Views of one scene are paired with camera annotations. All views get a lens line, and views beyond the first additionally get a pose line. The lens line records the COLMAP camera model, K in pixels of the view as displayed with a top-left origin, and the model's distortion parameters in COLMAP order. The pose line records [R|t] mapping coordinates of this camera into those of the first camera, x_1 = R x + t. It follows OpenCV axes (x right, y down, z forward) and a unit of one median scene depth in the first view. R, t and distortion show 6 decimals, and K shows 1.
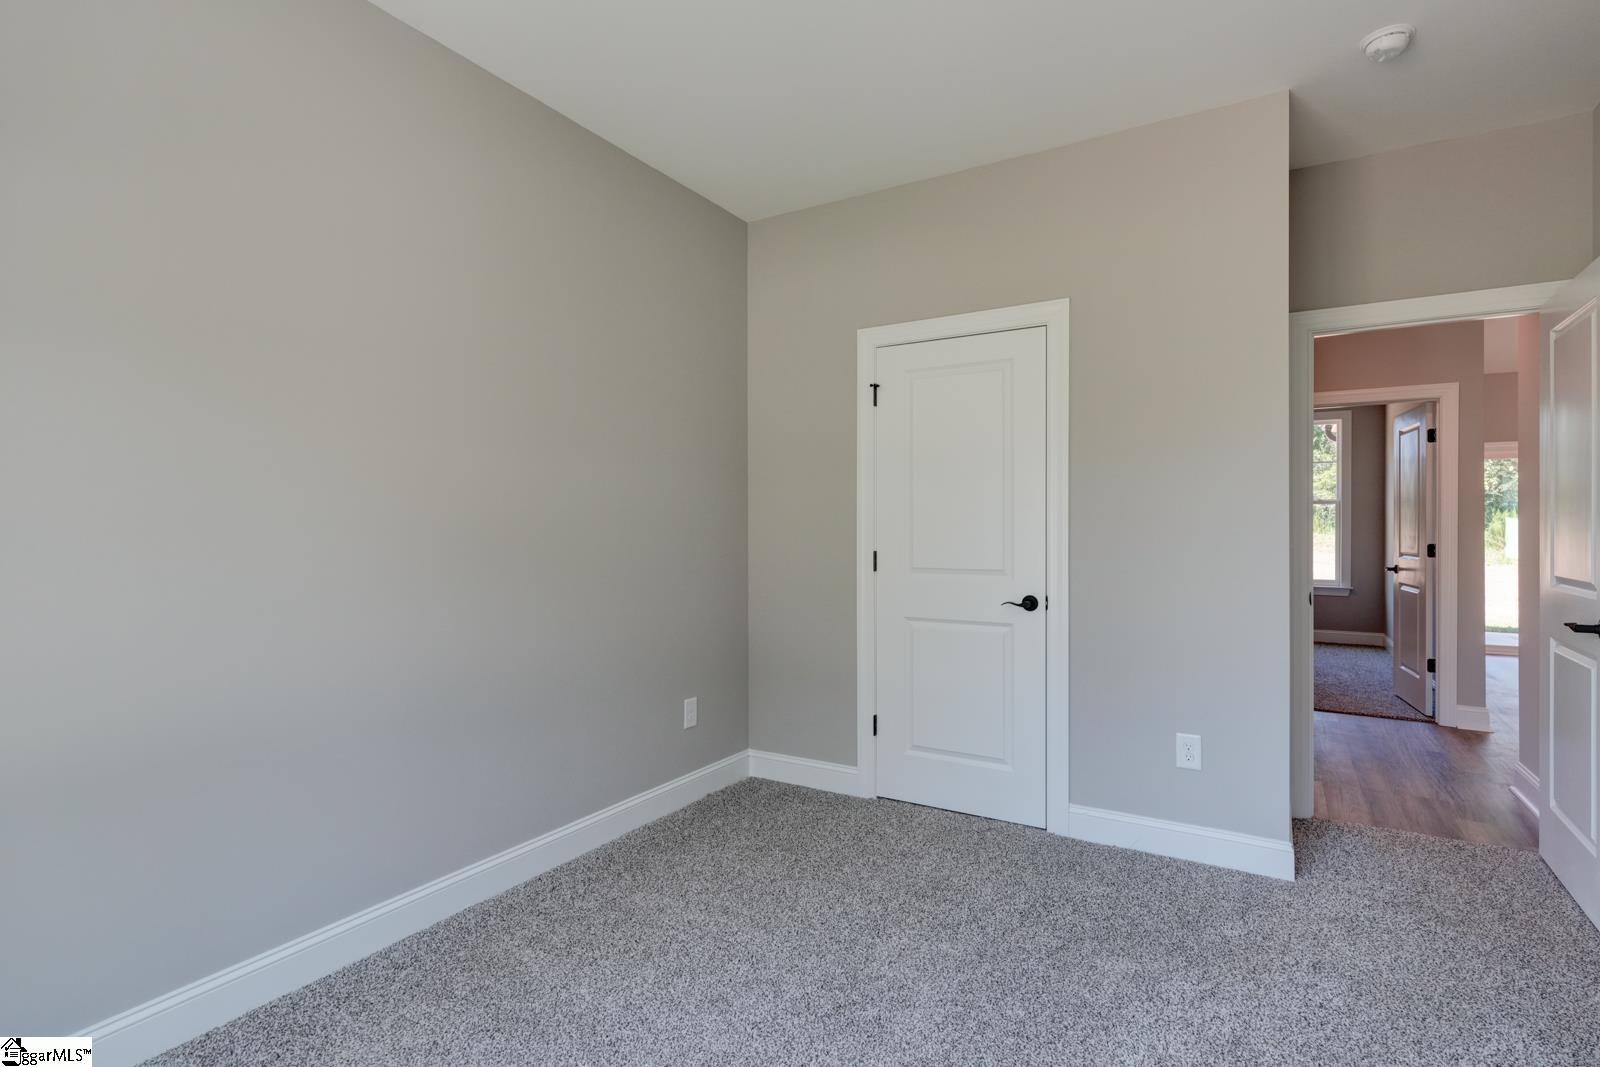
lens RADIAL K [[787.6, 0, 811.0], [0, 787.6, 531.4], [0, 0, 1]] dist [0.002777, 0.000613]
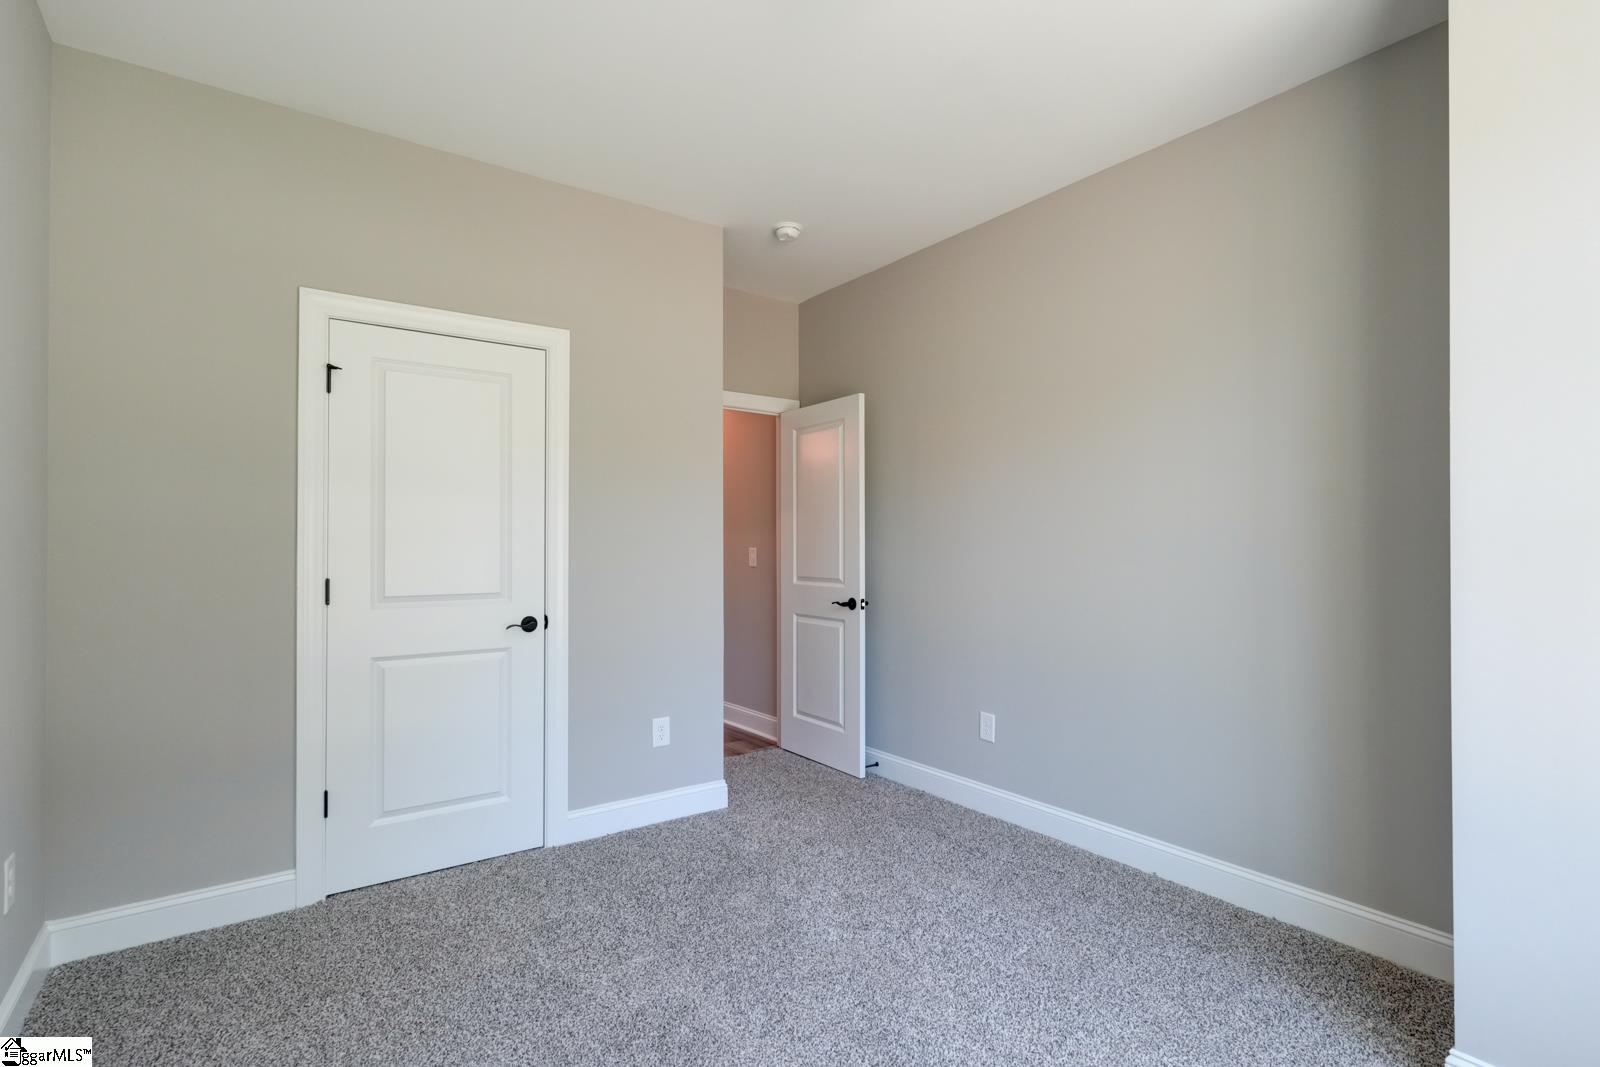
lens RADIAL K [[776.8, 0, 812.7], [0, 776.8, 540.2], [0, 0, 1]] dist [0.001865, 0.000004]
pose [[0.387077, 0.008006, 0.922013, -0.488356], [0.007828, 0.999898, -0.011969, -0.000097], [-0.922014, 0.011851, 0.386975, 0.289511]]
